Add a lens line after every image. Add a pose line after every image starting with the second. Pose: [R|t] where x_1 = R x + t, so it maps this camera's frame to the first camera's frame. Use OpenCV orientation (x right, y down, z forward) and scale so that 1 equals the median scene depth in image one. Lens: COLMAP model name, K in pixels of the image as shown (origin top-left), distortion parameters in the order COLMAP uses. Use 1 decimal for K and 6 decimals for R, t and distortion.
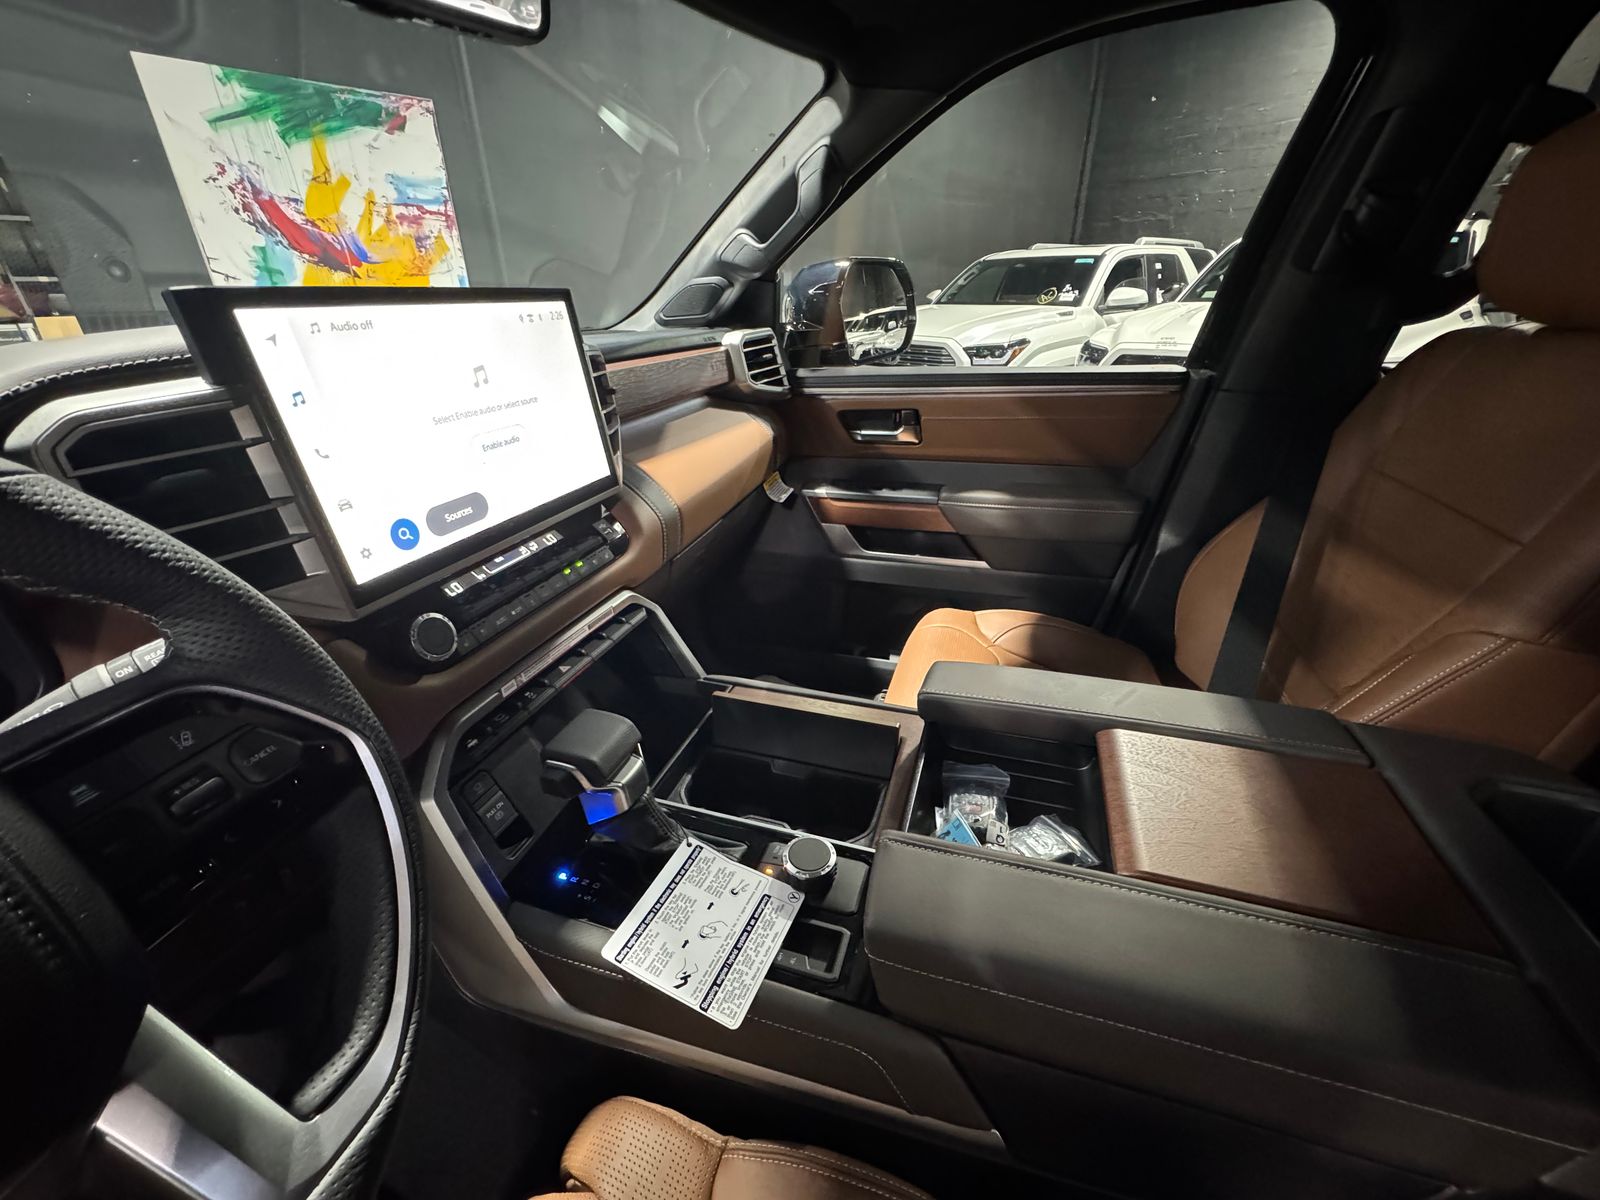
lens RADIAL K [[637.5, 0, 798.2], [0, 637.5, 600.9], [0, 0, 1]] dist [-0.001764, 0.000957]
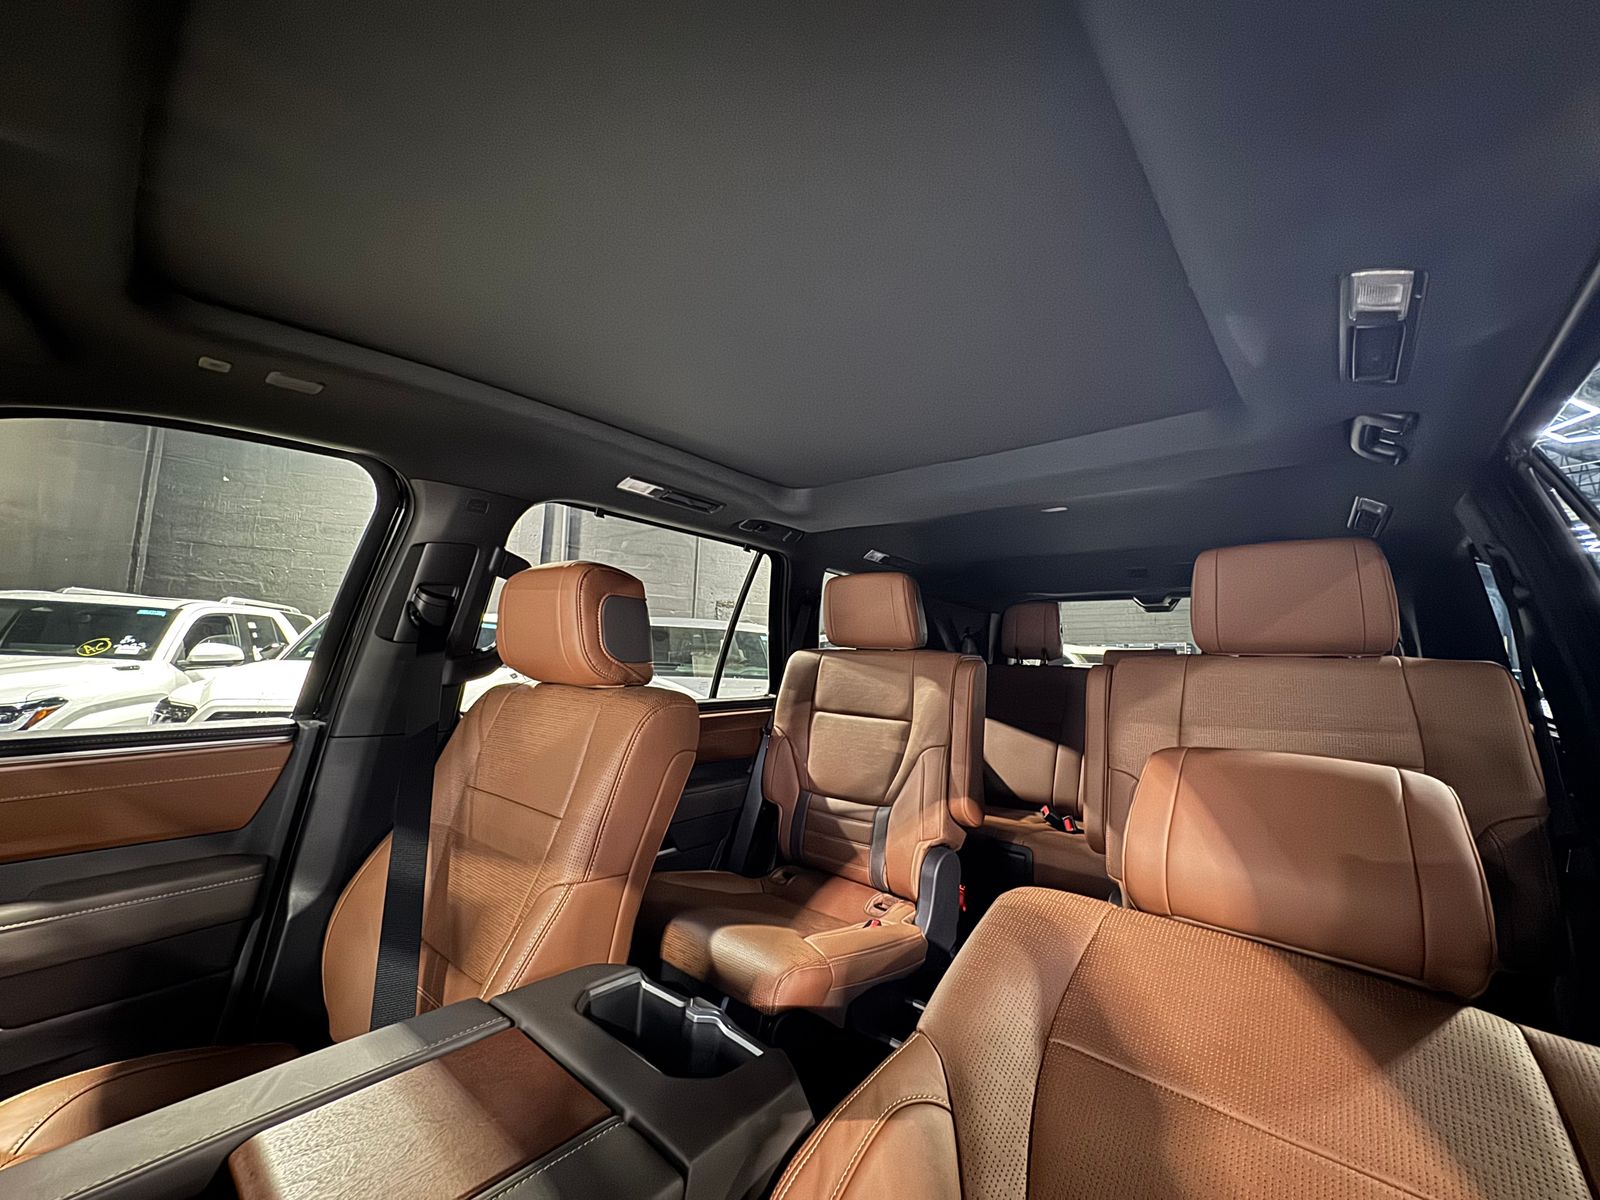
lens RADIAL K [[637.5, 0, 802.3], [0, 637.5, 605.1], [0, 0, 1]] dist [-0.001764, 0.000957]
pose [[0.382704, 0.116489, 0.916498, -0.029371], [0.362532, 0.893517, -0.264951, 0.030103], [-0.849769, 0.433657, 0.299722, -0.064116]]
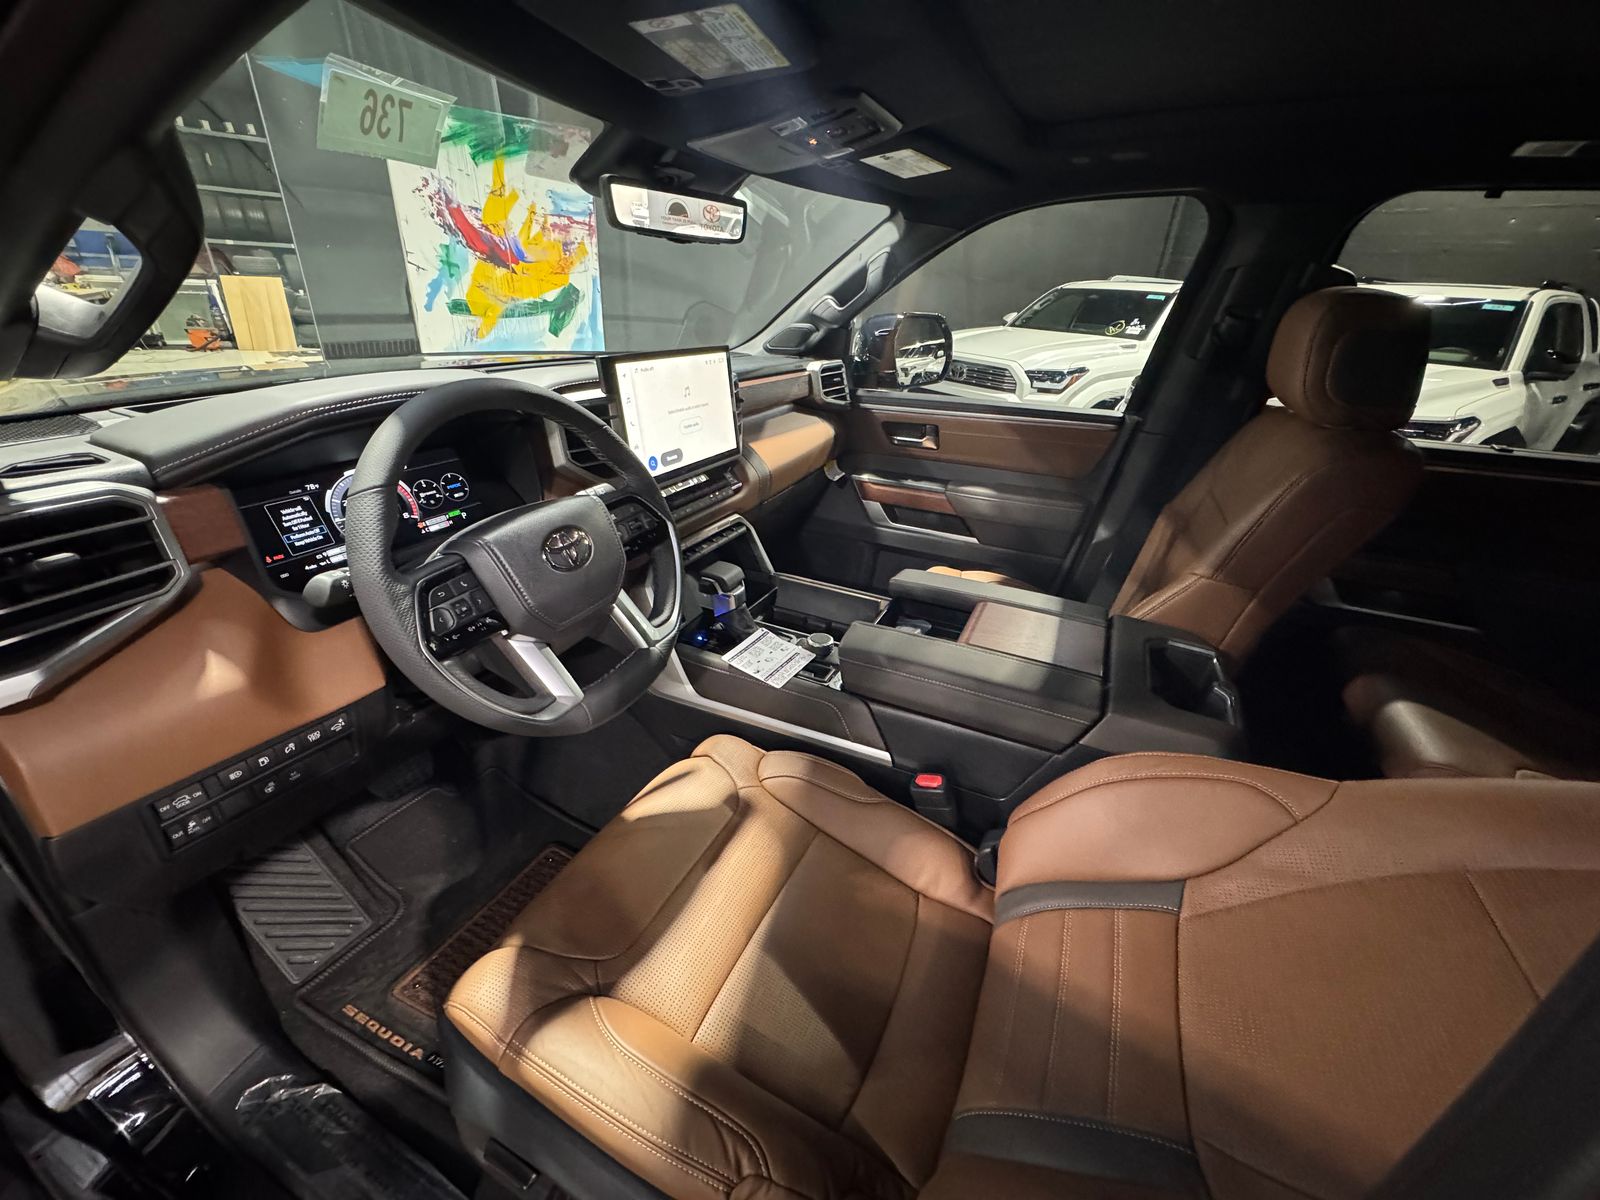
lens RADIAL K [[637.5, 0, 797.6], [0, 637.5, 601.7], [0, 0, 1]] dist [-0.001764, 0.000957]
pose [[0.989655, 0.114199, -0.086843, 0.046418], [-0.113931, 0.993456, 0.008057, 0.115118], [0.087195, 0.001921, 0.996189, -0.446268]]
